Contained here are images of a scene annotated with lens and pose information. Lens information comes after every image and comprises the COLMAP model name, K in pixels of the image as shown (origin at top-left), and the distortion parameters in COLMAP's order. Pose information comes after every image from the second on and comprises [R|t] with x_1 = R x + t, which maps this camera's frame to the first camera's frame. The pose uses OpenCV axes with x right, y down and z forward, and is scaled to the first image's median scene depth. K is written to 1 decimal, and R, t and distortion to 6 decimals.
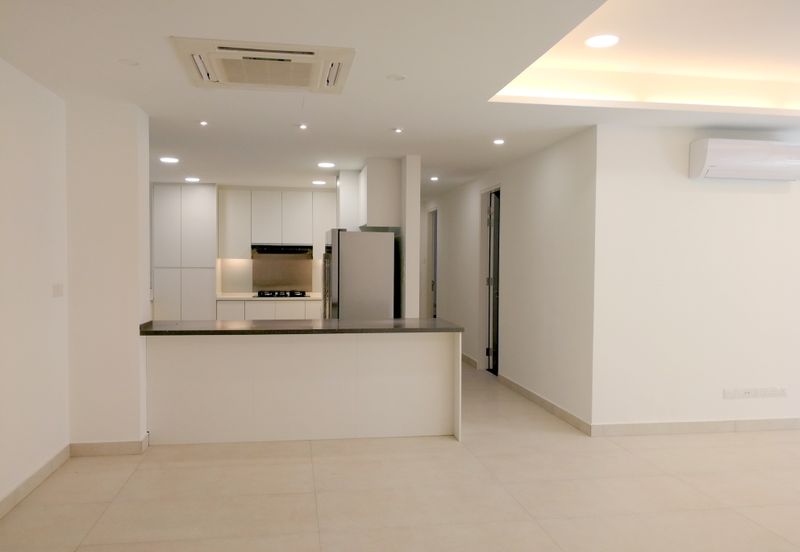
lens RADIAL K [[623.8, 0, 400.0], [0, 623.8, 276.0], [0, 0, 1]] dist [-0.007549, -0.008168]
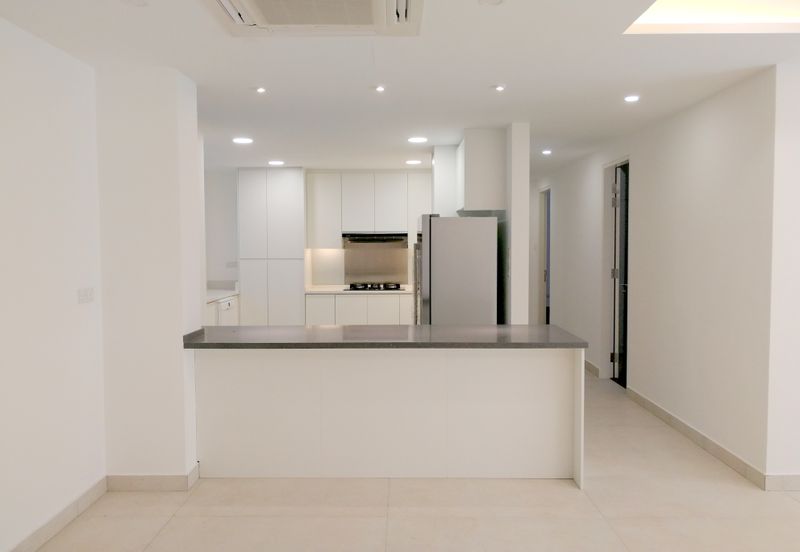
lens RADIAL K [[623.8, 0, 400.0], [0, 623.8, 276.0], [0, 0, 1]] dist [-0.007549, -0.008168]
pose [[0.984526, -0.003244, -0.175208, 0.007564], [0.007797, 0.999649, 0.025303, -0.012518], [0.175065, -0.026277, 0.984206, 0.146620]]
